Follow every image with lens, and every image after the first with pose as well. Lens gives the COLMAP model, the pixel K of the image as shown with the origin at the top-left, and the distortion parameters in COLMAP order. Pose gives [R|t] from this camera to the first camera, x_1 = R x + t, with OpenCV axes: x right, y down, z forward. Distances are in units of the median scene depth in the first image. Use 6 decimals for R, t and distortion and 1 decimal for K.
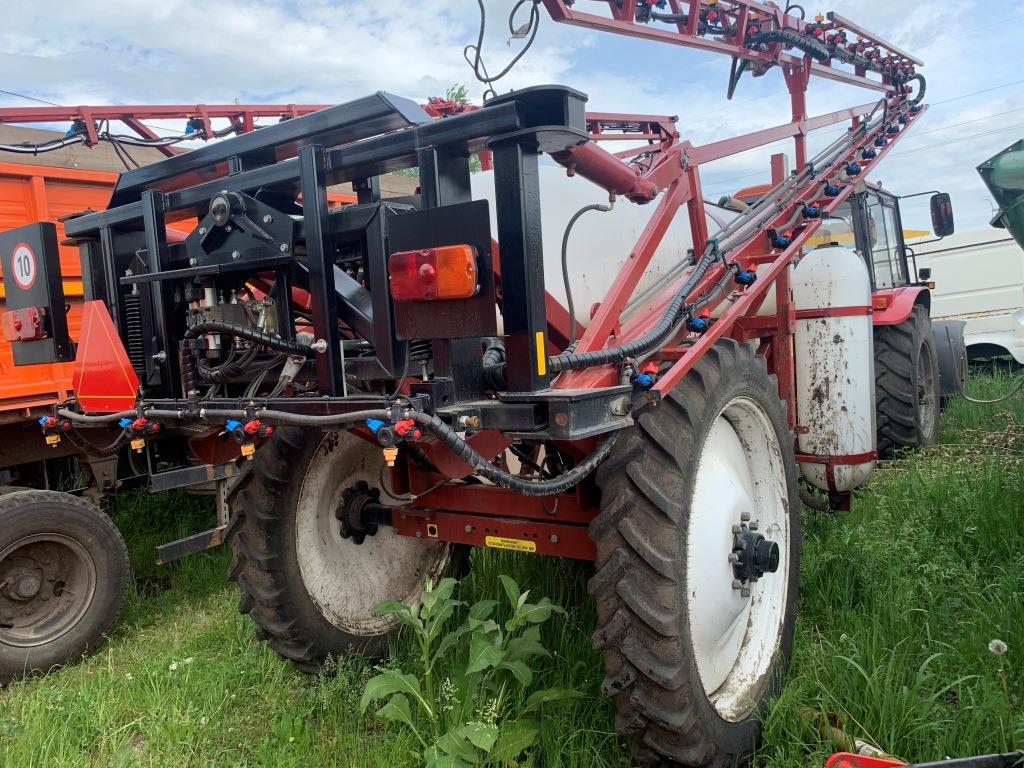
lens RADIAL K [[789.6, 0, 512.0], [0, 789.6, 384.0], [0, 0, 1]] dist [-0.001061, -0.001692]
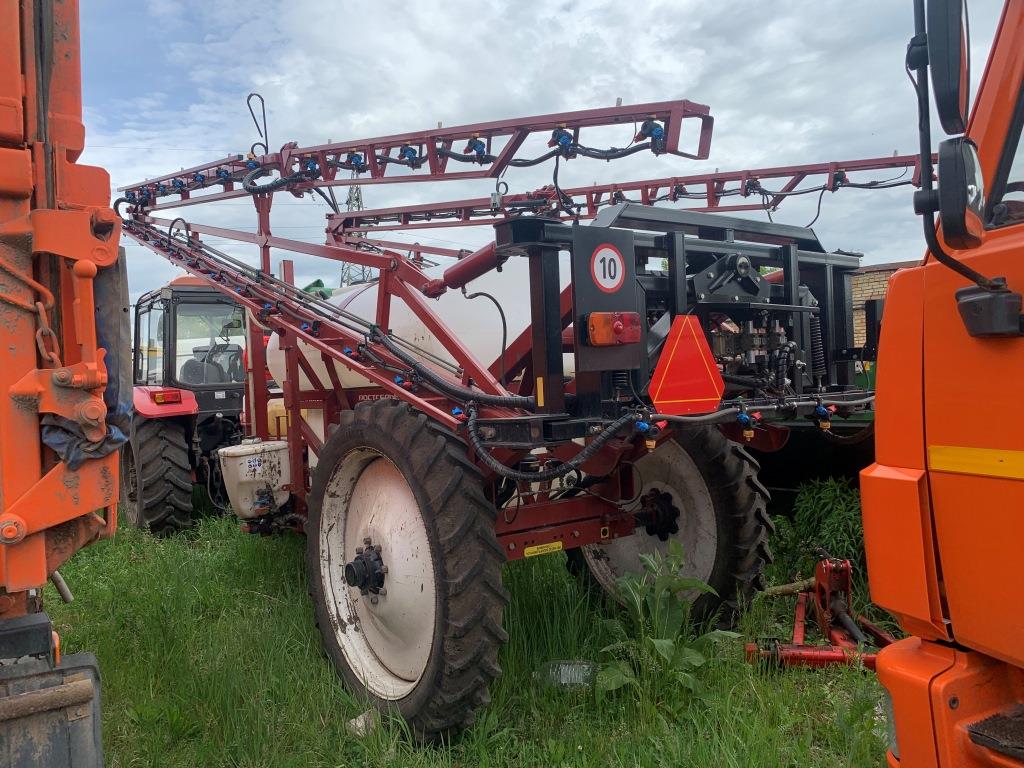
lens RADIAL K [[789.6, 0, 512.0], [0, 789.6, 384.0], [0, 0, 1]] dist [-0.001061, -0.001692]
pose [[0.329345, 0.055288, 0.942589, -1.186153], [0.097314, 0.990981, -0.092128, 0.054861], [-0.939181, 0.122069, 0.320995, 0.611371]]
